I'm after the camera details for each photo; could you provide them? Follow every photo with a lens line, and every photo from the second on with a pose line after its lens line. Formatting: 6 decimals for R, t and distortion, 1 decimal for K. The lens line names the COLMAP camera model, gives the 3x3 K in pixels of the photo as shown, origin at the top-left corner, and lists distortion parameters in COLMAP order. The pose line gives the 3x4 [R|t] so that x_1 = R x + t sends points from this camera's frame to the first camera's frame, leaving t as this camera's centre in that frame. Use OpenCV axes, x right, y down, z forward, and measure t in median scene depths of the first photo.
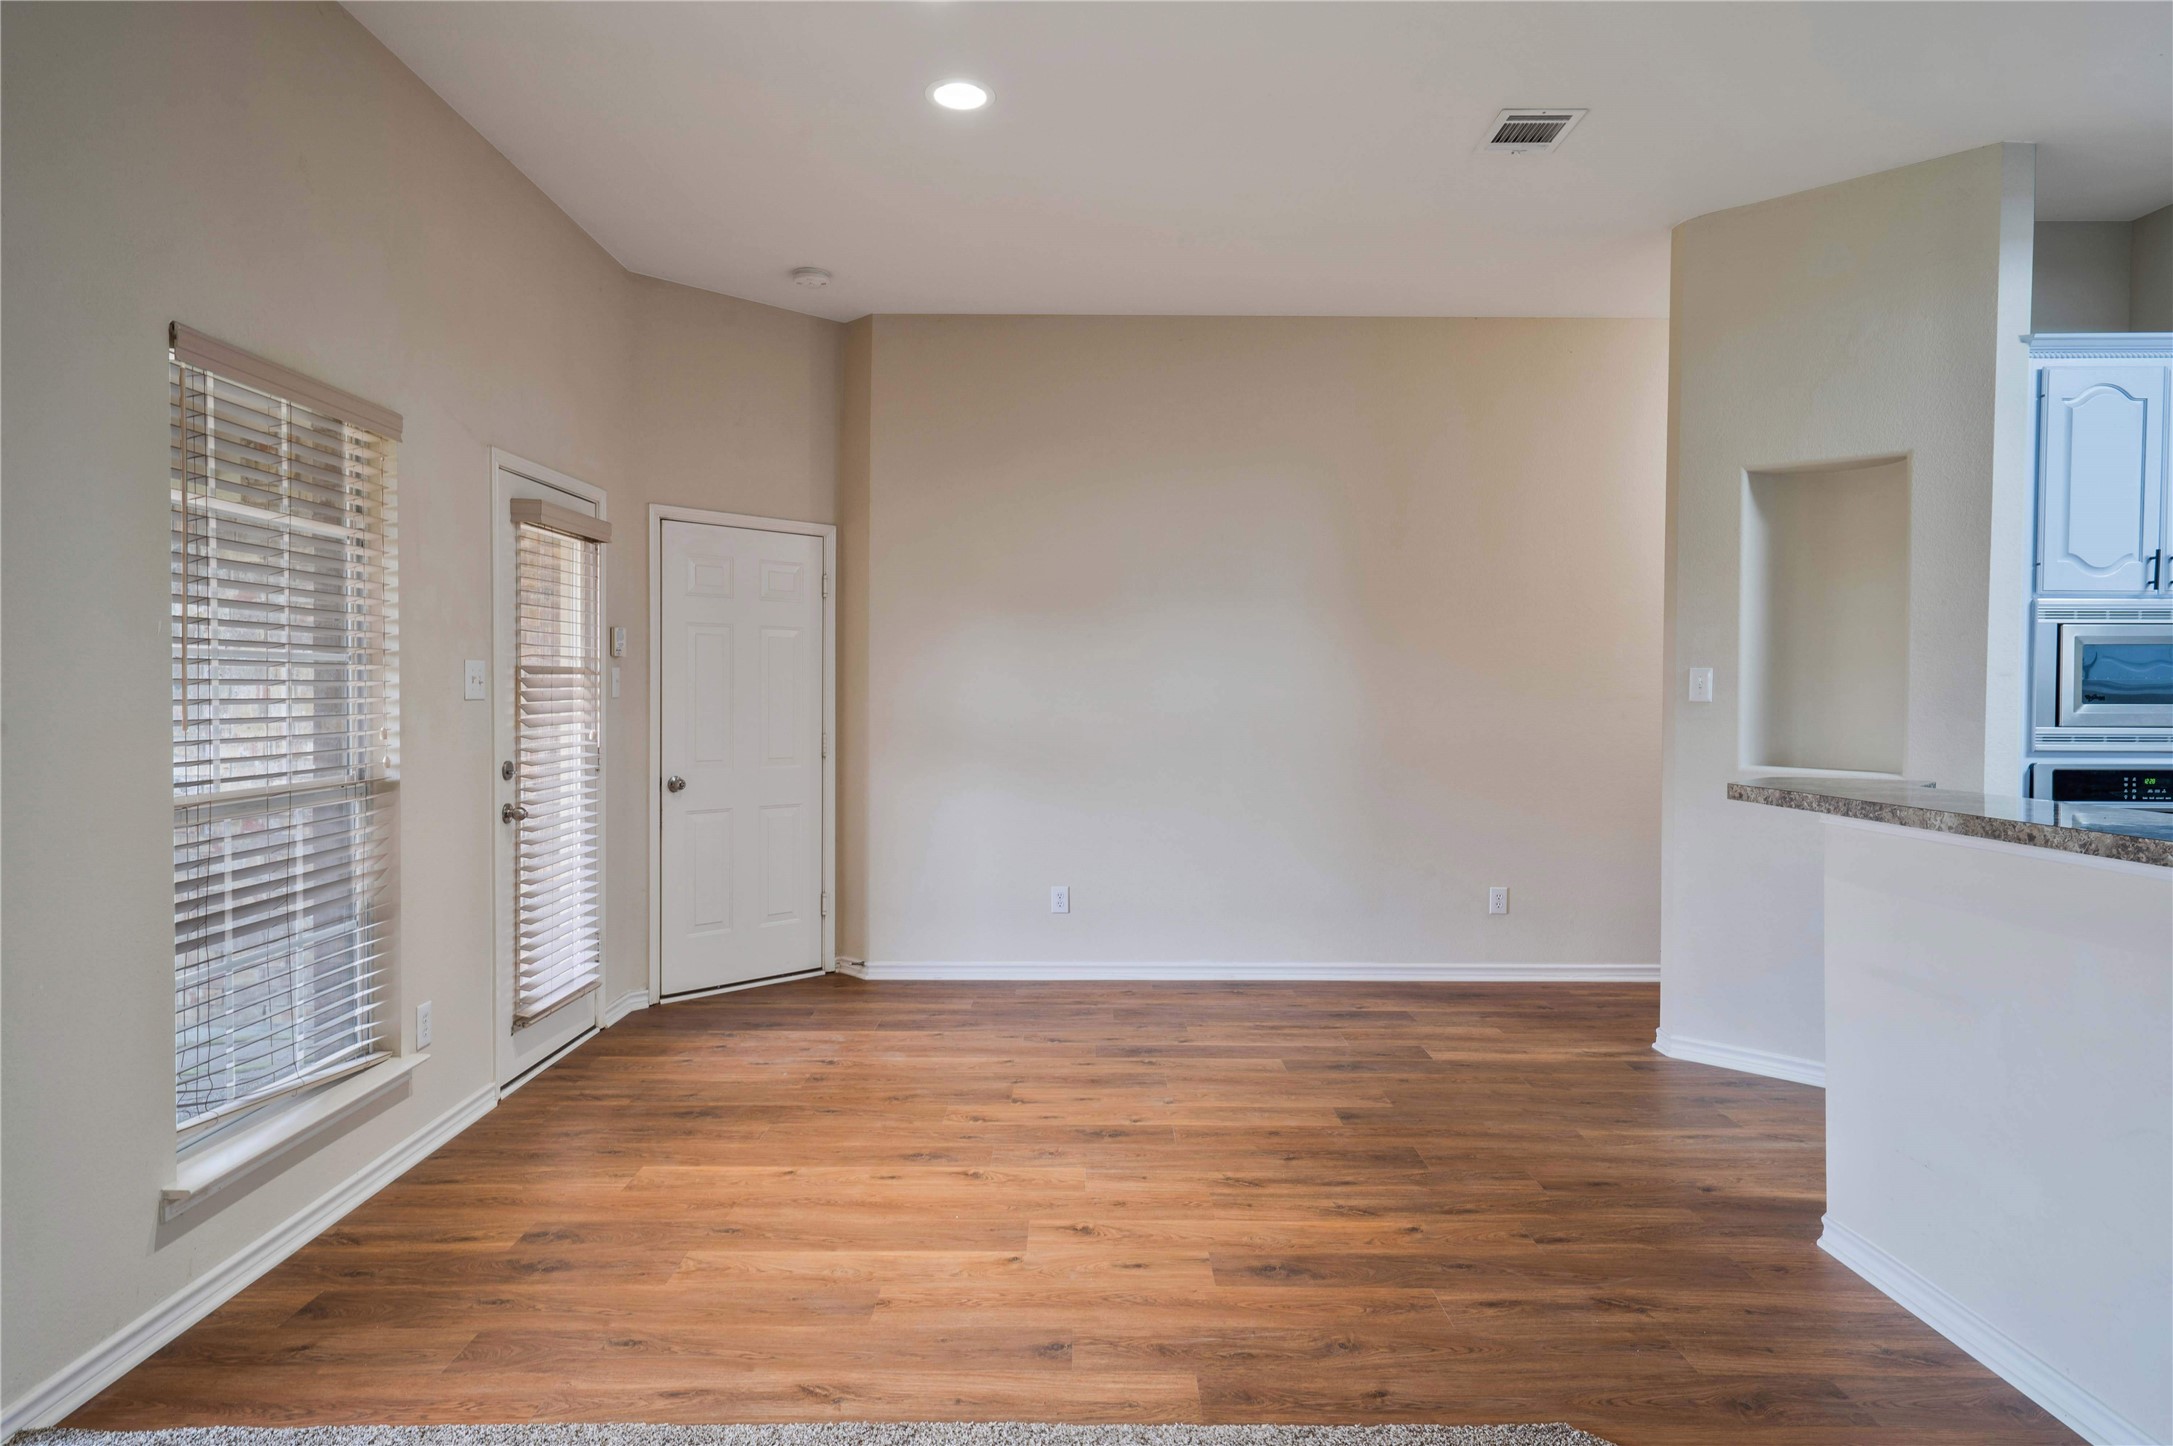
lens RADIAL K [[1280.9, 0, 1086.5], [0, 1280.9, 723.0], [0, 0, 1]] dist [-0.000709, 0.000239]
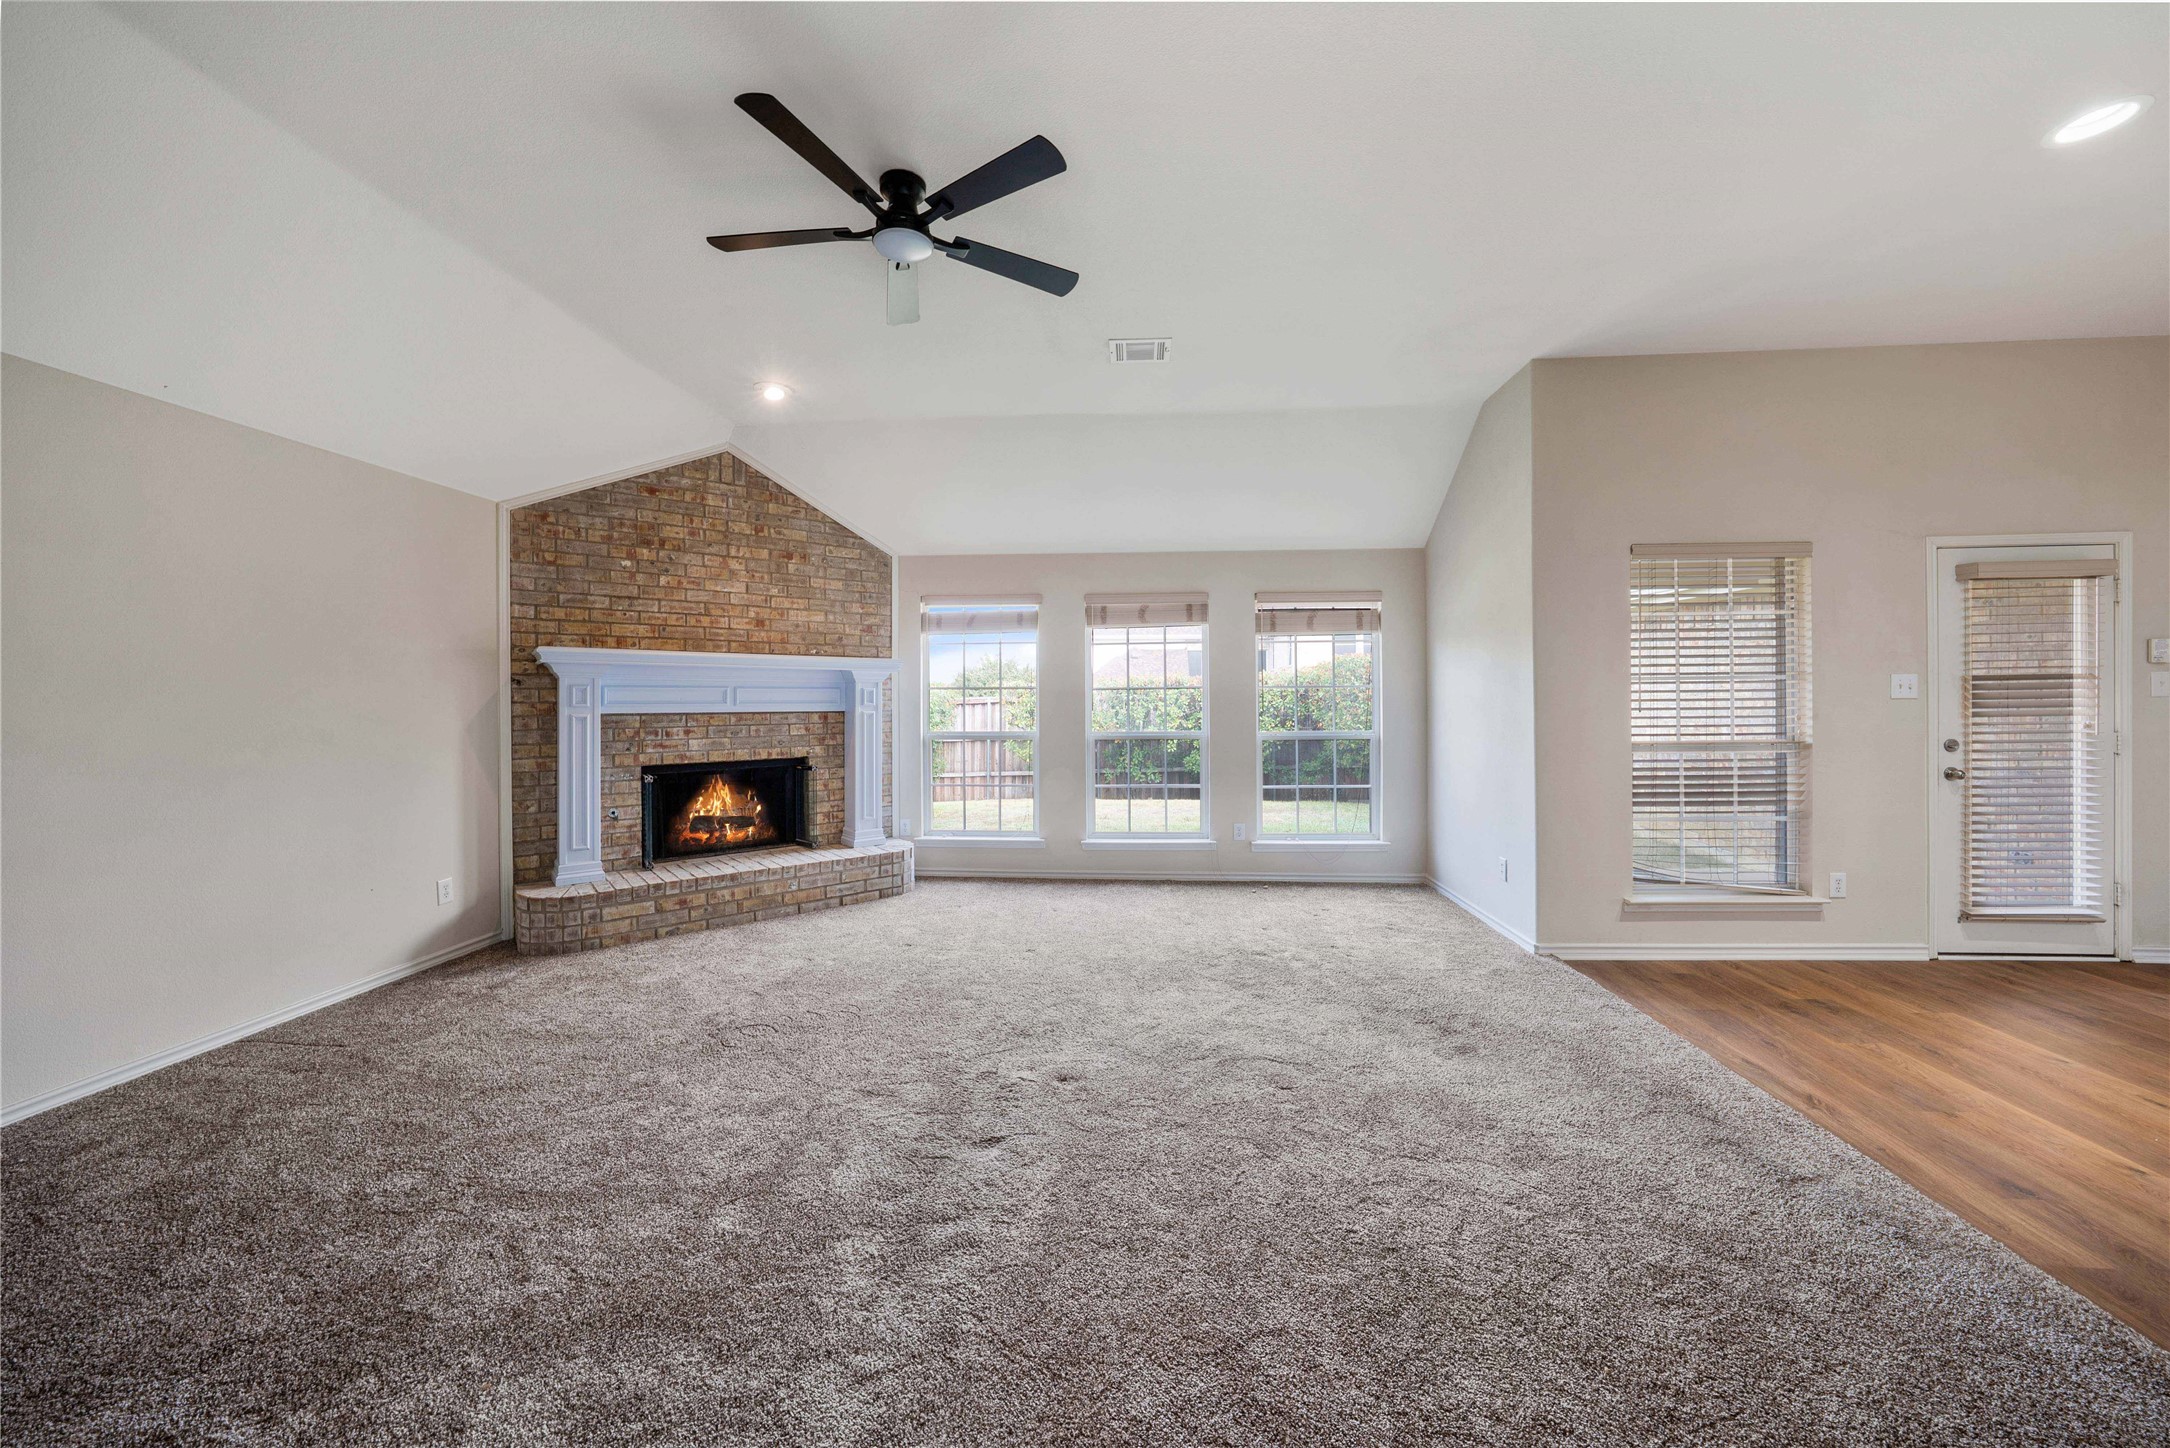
lens RADIAL K [[770.1, 0, 1098.7], [0, 770.1, 694.1], [0, 0, 1]] dist [-0.024699, 0.005542]
pose [[-0.080311, -0.006691, -0.996747, 0.578618], [-0.015291, 0.999868, -0.005480, -0.003602], [0.996653, 0.014801, -0.080402, 0.073842]]
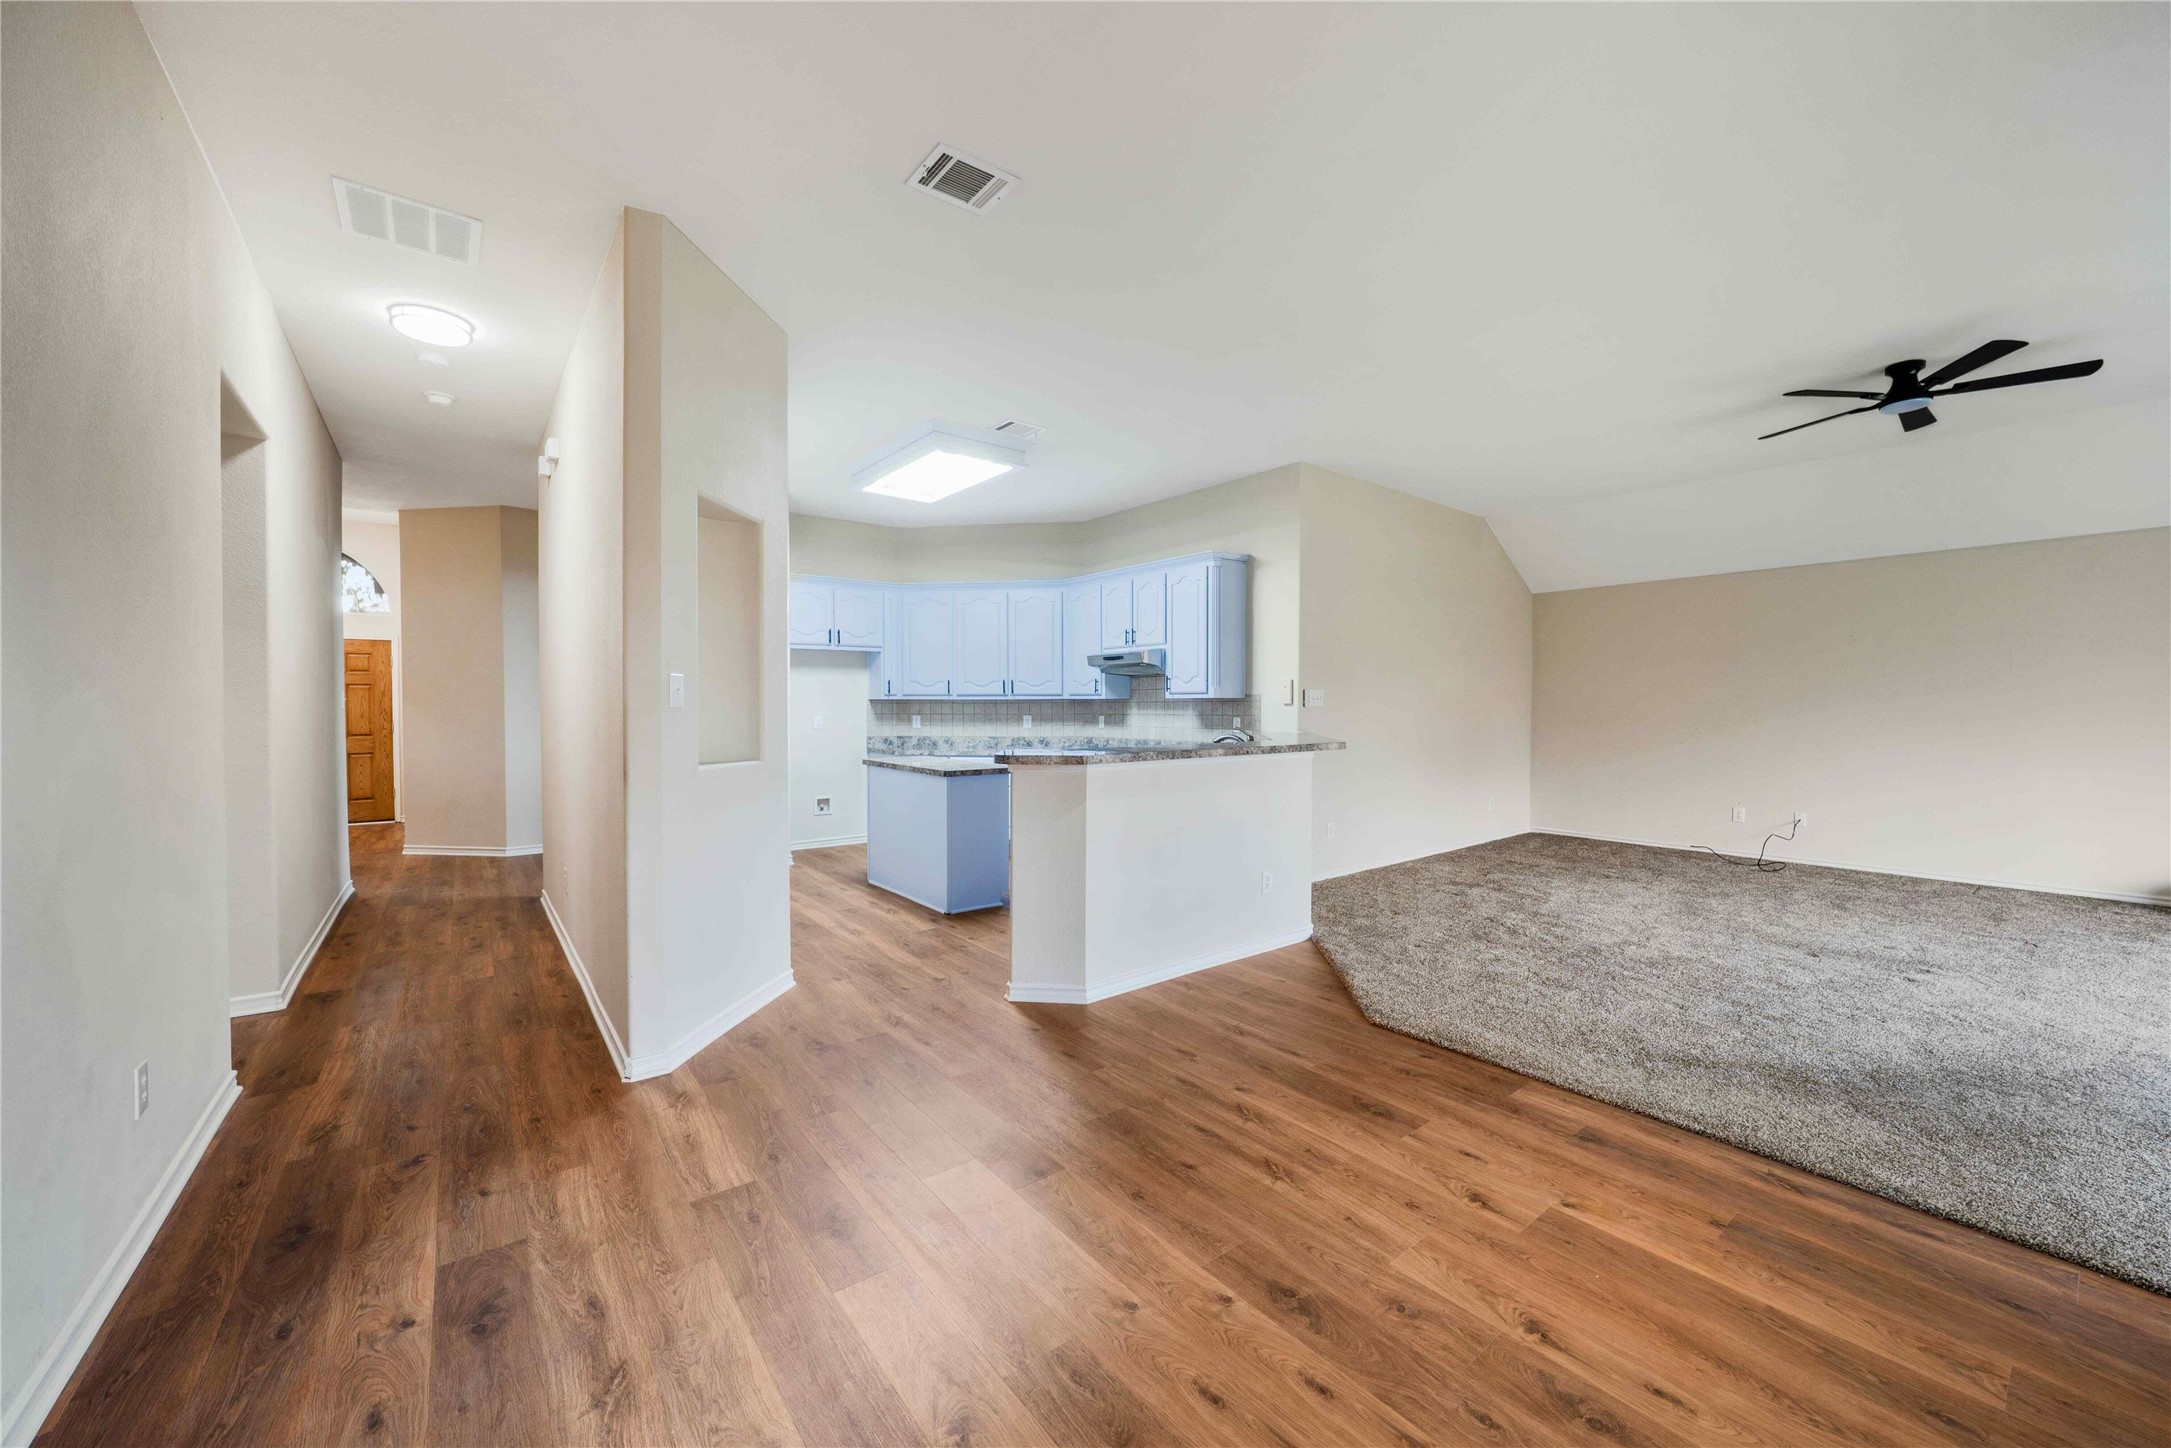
lens RADIAL K [[795.4, 0, 1109.0], [0, 795.4, 721.7], [0, 0, 1]] dist [-0.009411, 0.000130]
pose [[-0.616573, -0.020442, 0.787032, -0.279179], [0.015280, 0.999164, 0.037922, -0.031399], [-0.787150, 0.035408, -0.615745, 1.397785]]
